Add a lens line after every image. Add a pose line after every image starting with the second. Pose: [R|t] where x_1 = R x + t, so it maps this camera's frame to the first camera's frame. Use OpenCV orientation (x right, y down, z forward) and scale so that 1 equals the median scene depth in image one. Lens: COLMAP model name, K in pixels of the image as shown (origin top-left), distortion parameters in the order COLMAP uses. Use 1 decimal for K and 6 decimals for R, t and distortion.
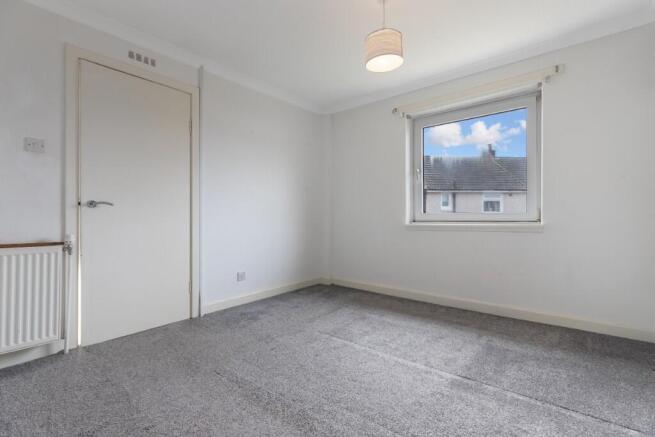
lens RADIAL K [[294.1, 0, 329.2], [0, 294.1, 216.5], [0, 0, 1]] dist [-0.000121, 0.000061]
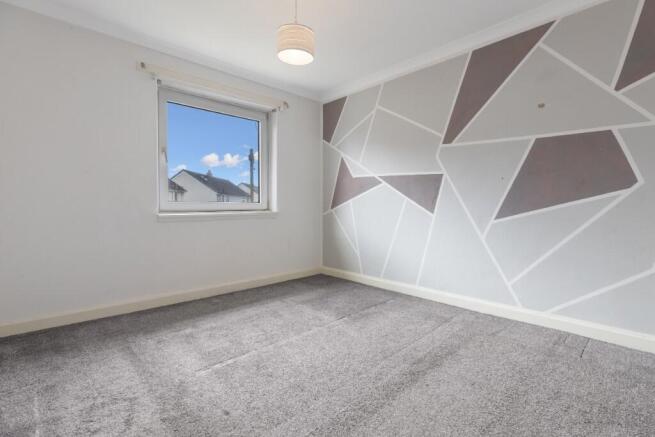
lens RADIAL K [[301.7, 0, 328.9], [0, 301.7, 208.8], [0, 0, 1]] dist [0.000094, -0.000319]
pose [[0.142487, -0.004554, 0.989786, -0.597475], [-0.004067, 0.999978, 0.005186, 0.005131], [-0.989788, -0.004764, 0.142465, 0.513827]]
